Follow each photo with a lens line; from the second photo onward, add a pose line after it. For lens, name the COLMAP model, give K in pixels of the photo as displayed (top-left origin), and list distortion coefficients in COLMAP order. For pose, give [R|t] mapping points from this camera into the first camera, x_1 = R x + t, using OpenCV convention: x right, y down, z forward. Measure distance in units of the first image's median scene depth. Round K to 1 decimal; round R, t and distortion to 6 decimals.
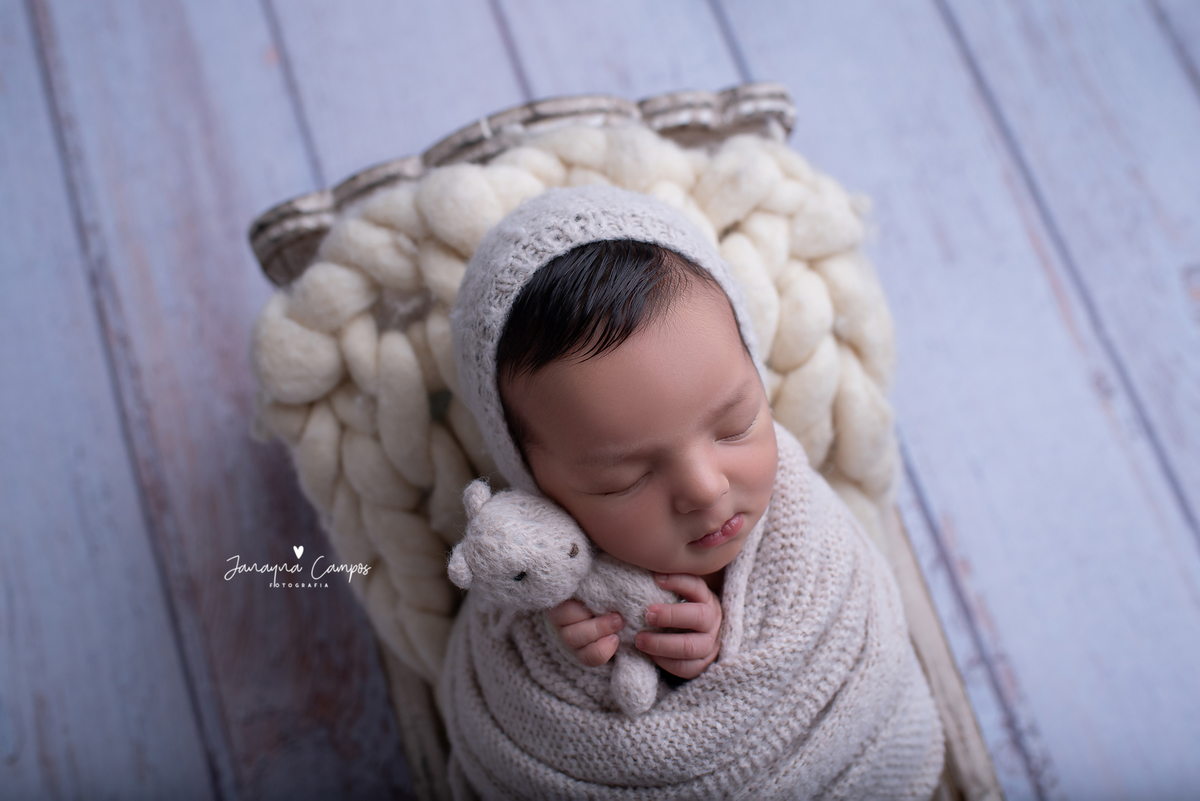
lens RADIAL K [[1280.7, 0, 560.0], [0, 1280.7, 381.0], [0, 0, 1]] dist [-0.054833, 0.002052]
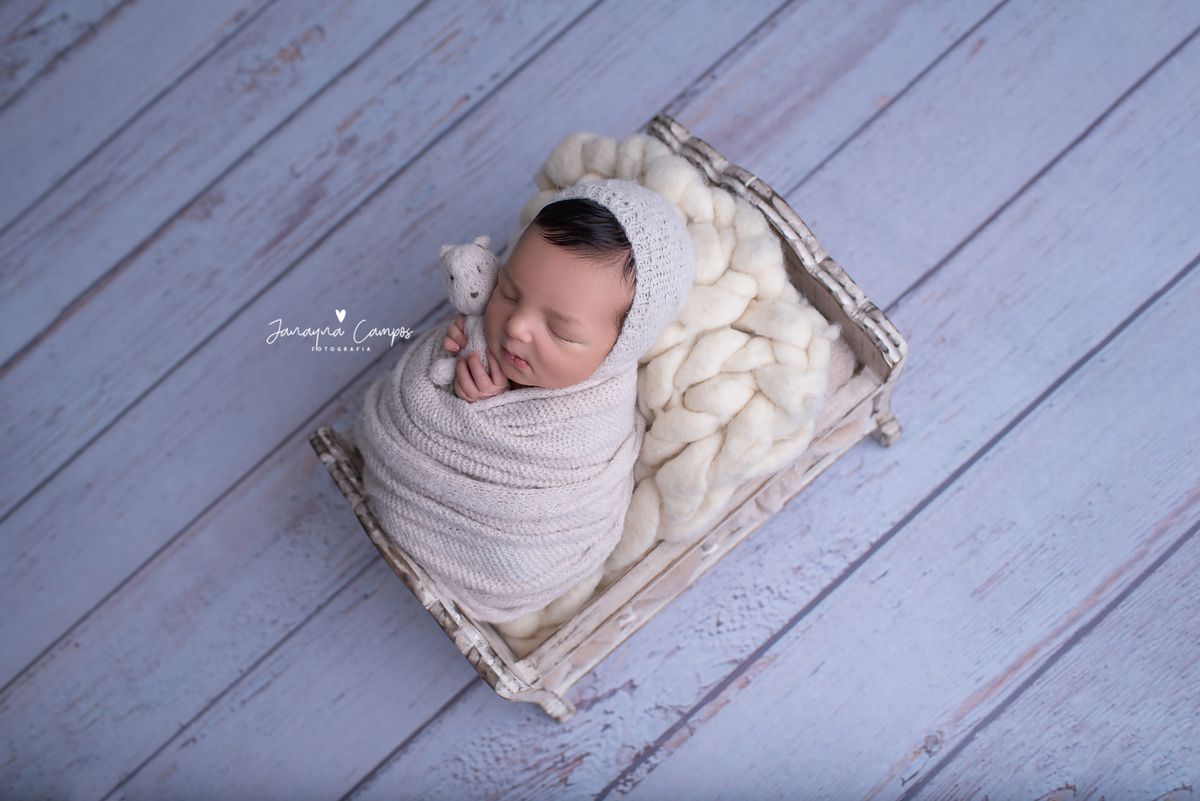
lens RADIAL K [[1173.1, 0, 564.1], [0, 1173.1, 378.0], [0, 0, 1]] dist [-0.047148, -0.015597]
pose [[0.354920, 0.831269, -0.427812, 0.833894], [-0.798857, 0.507371, 0.323113, -0.435993], [0.485654, 0.227081, 0.844141, -0.345004]]
